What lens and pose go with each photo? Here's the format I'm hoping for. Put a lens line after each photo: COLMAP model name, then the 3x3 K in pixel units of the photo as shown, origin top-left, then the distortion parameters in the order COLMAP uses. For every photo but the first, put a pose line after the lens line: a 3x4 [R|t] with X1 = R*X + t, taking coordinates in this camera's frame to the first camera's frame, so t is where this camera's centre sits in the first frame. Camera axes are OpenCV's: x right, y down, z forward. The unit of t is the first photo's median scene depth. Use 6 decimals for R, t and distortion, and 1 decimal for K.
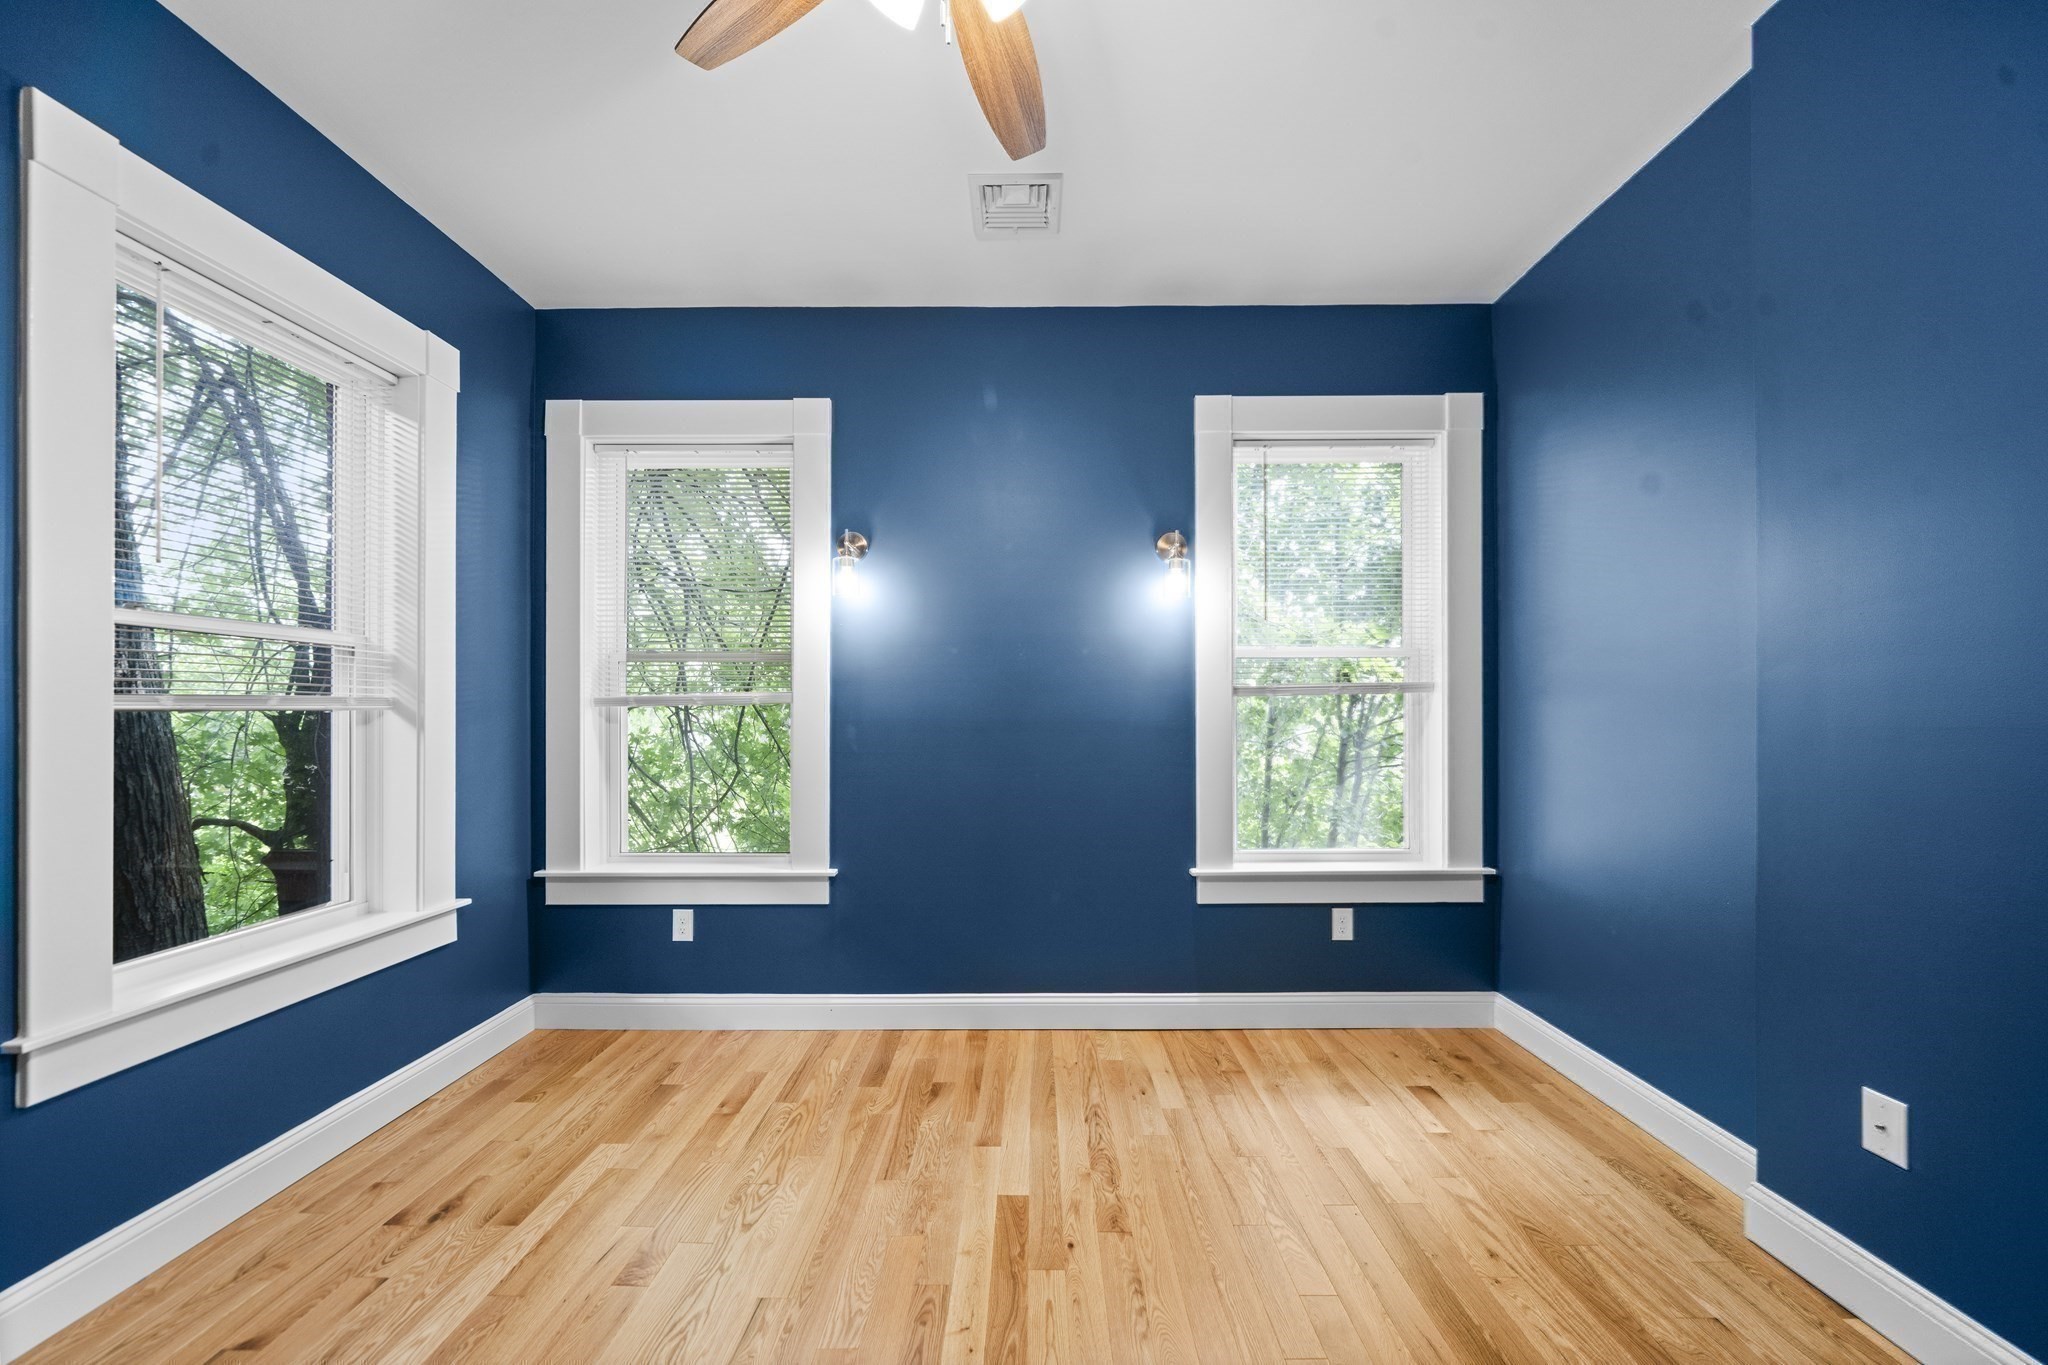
lens RADIAL K [[782.5, 0, 1030.8], [0, 782.5, 704.3], [0, 0, 1]] dist [-0.003266, -0.000025]
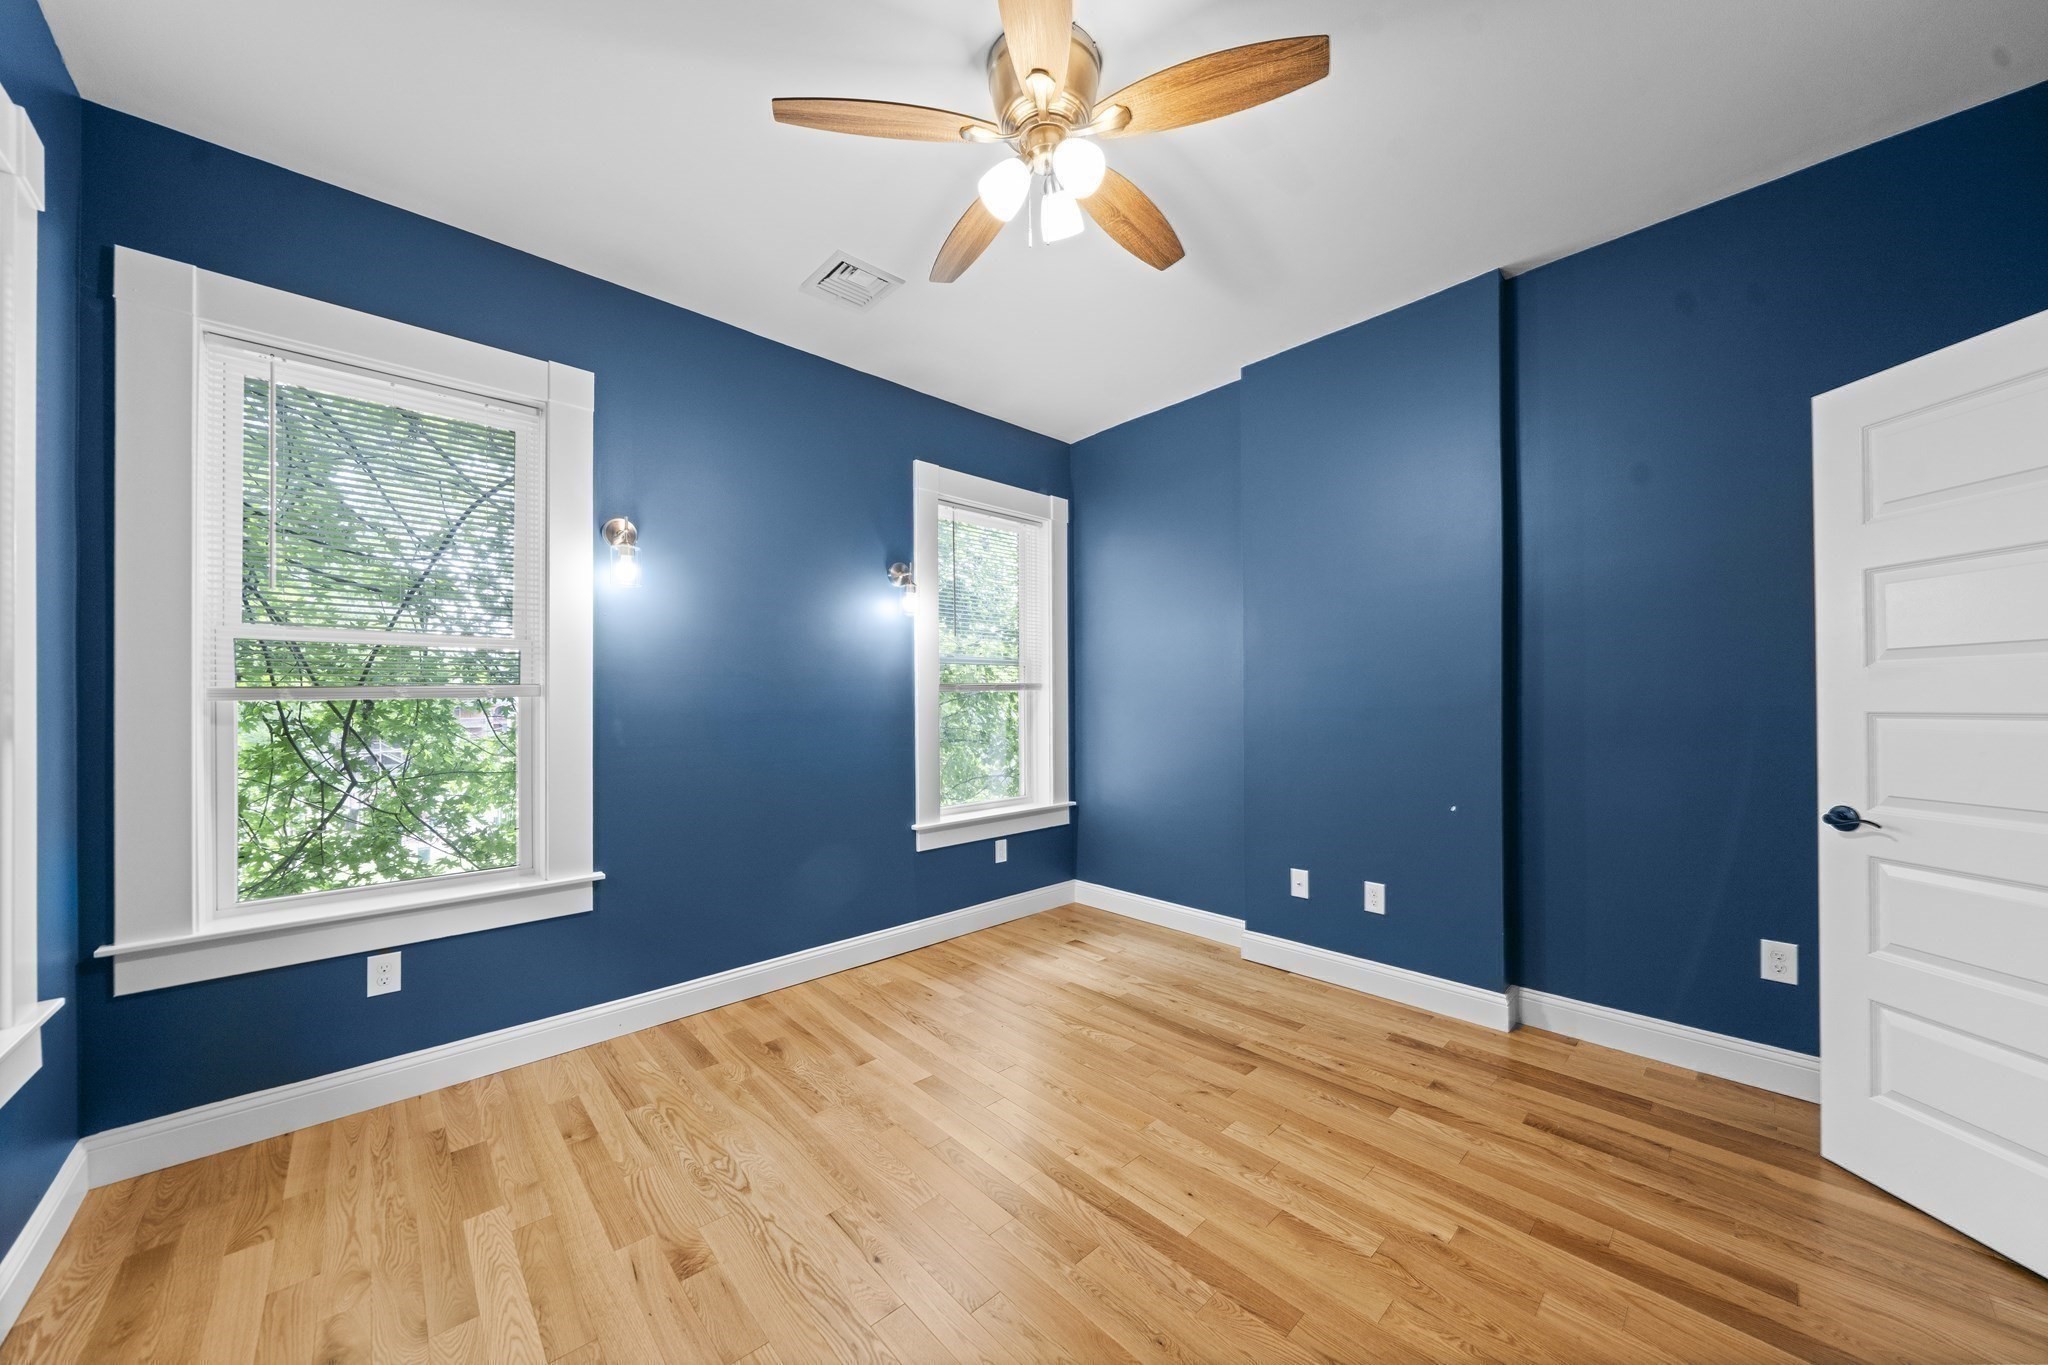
lens RADIAL K [[709.8, 0, 1028.1], [0, 709.8, 694.5], [0, 0, 1]] dist [-0.004062, -0.000045]
pose [[0.724360, 0.003129, 0.689415, -0.479343], [-0.000675, 0.999992, -0.003830, -0.001037], [-0.689421, 0.002309, 0.724357, 0.022179]]
